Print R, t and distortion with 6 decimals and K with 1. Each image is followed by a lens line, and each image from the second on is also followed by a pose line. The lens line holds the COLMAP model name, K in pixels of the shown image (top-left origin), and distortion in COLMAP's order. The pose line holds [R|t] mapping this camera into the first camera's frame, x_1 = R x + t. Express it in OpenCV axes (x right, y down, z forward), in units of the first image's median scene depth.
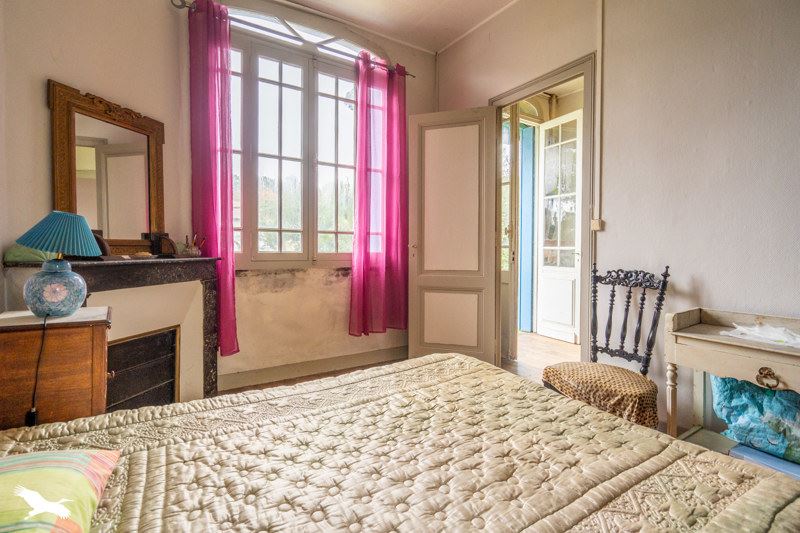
lens RADIAL K [[376.8, 0, 400.0], [0, 376.8, 266.5], [0, 0, 1]] dist [-0.004187, -0.000528]
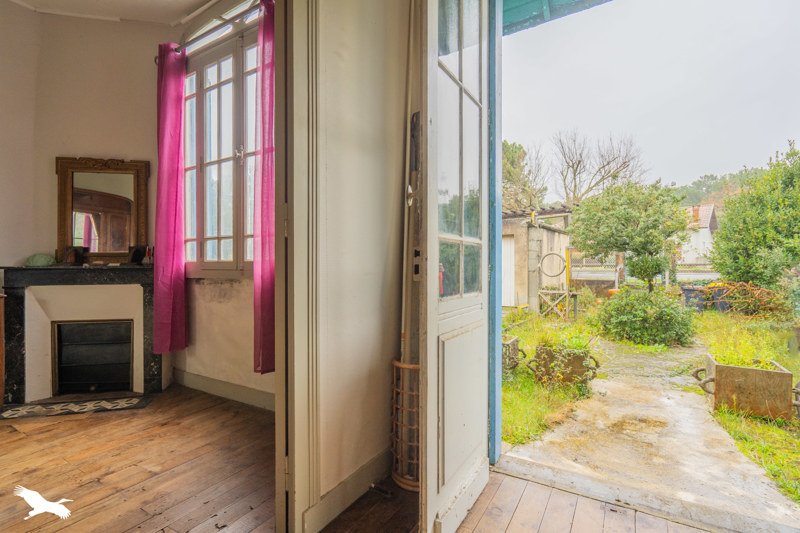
lens RADIAL K [[376.8, 0, 400.0], [0, 376.8, 266.5], [0, 0, 1]] dist [-0.004187, -0.000528]
pose [[0.438798, -0.004008, -0.898577, 0.747561], [-0.033979, 0.999201, -0.021050, -0.018502], [0.897943, 0.039769, 0.438311, 1.016682]]
